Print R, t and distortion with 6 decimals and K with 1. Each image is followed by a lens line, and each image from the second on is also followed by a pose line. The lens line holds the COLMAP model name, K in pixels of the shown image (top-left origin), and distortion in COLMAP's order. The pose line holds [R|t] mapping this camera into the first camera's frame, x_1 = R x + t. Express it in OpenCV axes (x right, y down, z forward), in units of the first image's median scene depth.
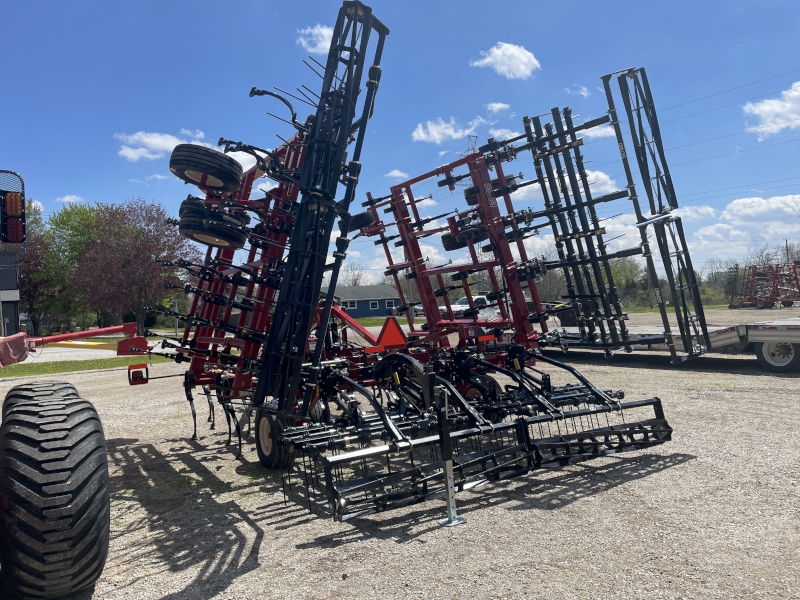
lens RADIAL K [[604.4, 0, 402.1], [0, 604.4, 299.2], [0, 0, 1]] dist [0.027515, -0.032496]
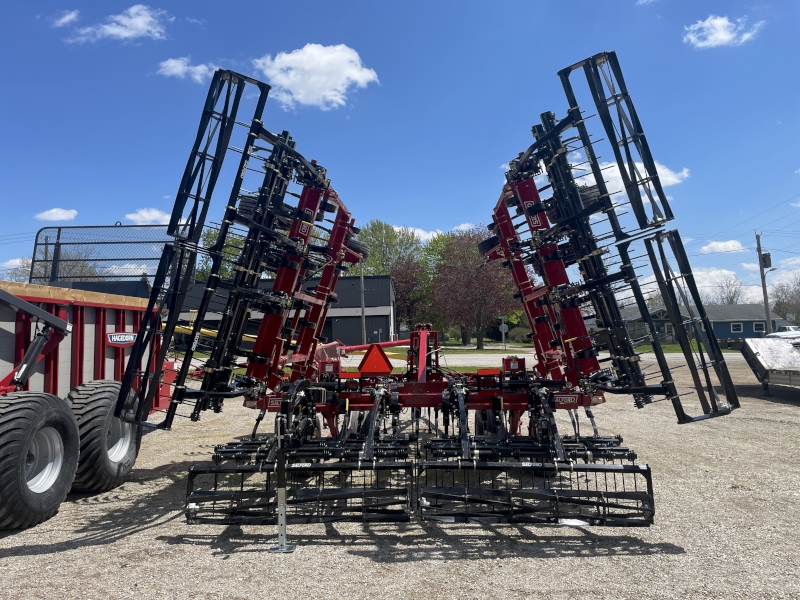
lens RADIAL K [[604.4, 0, 404.7], [0, 604.4, 299.7], [0, 0, 1]] dist [0.027515, -0.032496]
pose [[0.831742, 0.004993, -0.555139, 0.700596], [-0.020056, 0.999577, -0.021059, -0.029653], [0.554800, 0.028650, 0.831491, 0.216871]]
